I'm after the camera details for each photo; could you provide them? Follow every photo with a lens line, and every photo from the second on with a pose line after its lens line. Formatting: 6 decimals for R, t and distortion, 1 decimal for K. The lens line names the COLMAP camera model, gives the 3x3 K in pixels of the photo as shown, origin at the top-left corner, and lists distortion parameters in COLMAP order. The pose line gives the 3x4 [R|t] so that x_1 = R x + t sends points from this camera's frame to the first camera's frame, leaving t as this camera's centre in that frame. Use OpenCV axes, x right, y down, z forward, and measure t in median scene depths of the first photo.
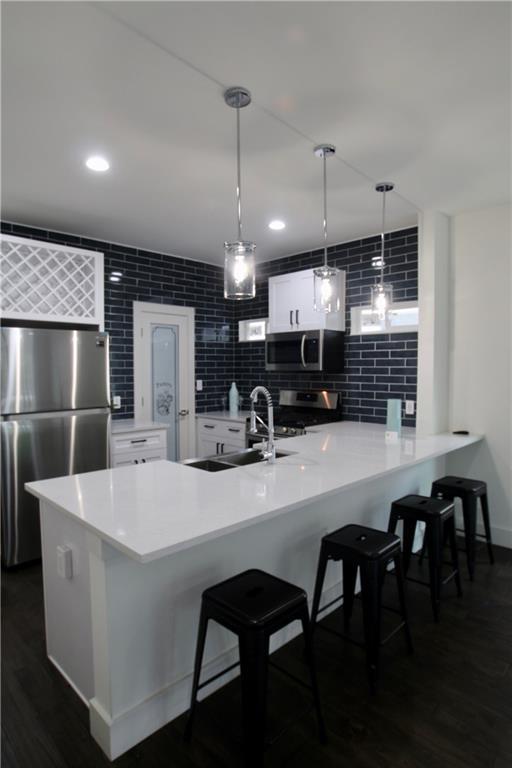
lens RADIAL K [[433.3, 0, 254.0], [0, 433.3, 387.8], [0, 0, 1]] dist [-0.065209, 0.032750]
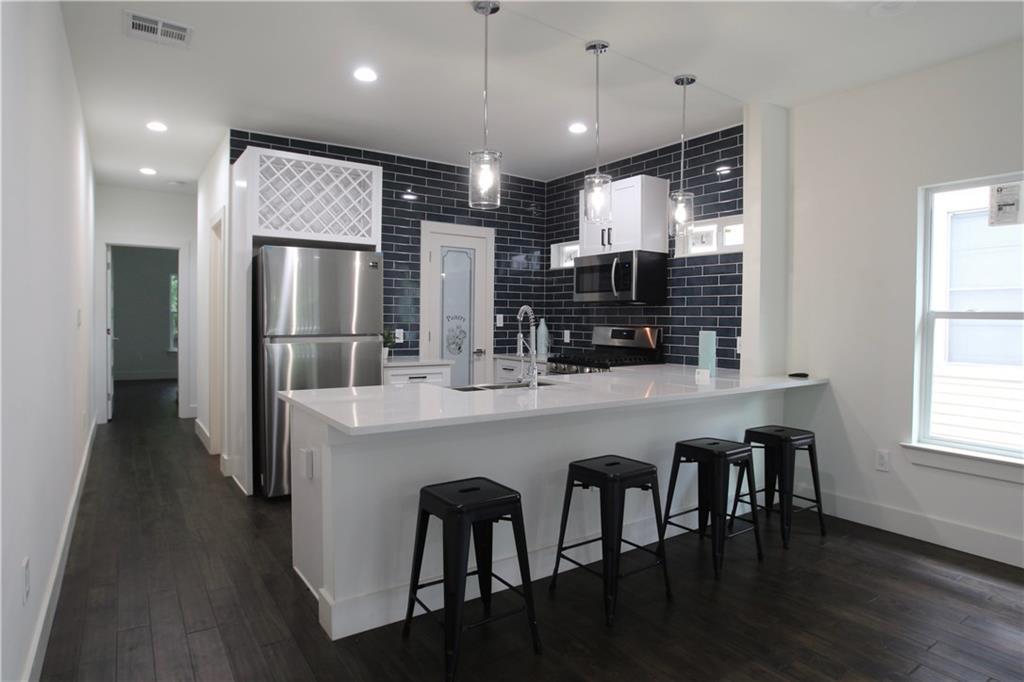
lens RADIAL K [[577.7, 0, 511.2], [0, 577.7, 323.9], [0, 0, 1]] dist [-0.065209, 0.032750]
pose [[0.984648, 0.014657, -0.173937, 0.114382], [-0.020024, 0.999375, -0.029140, 0.041569], [0.173401, 0.032176, 0.984326, -0.118836]]
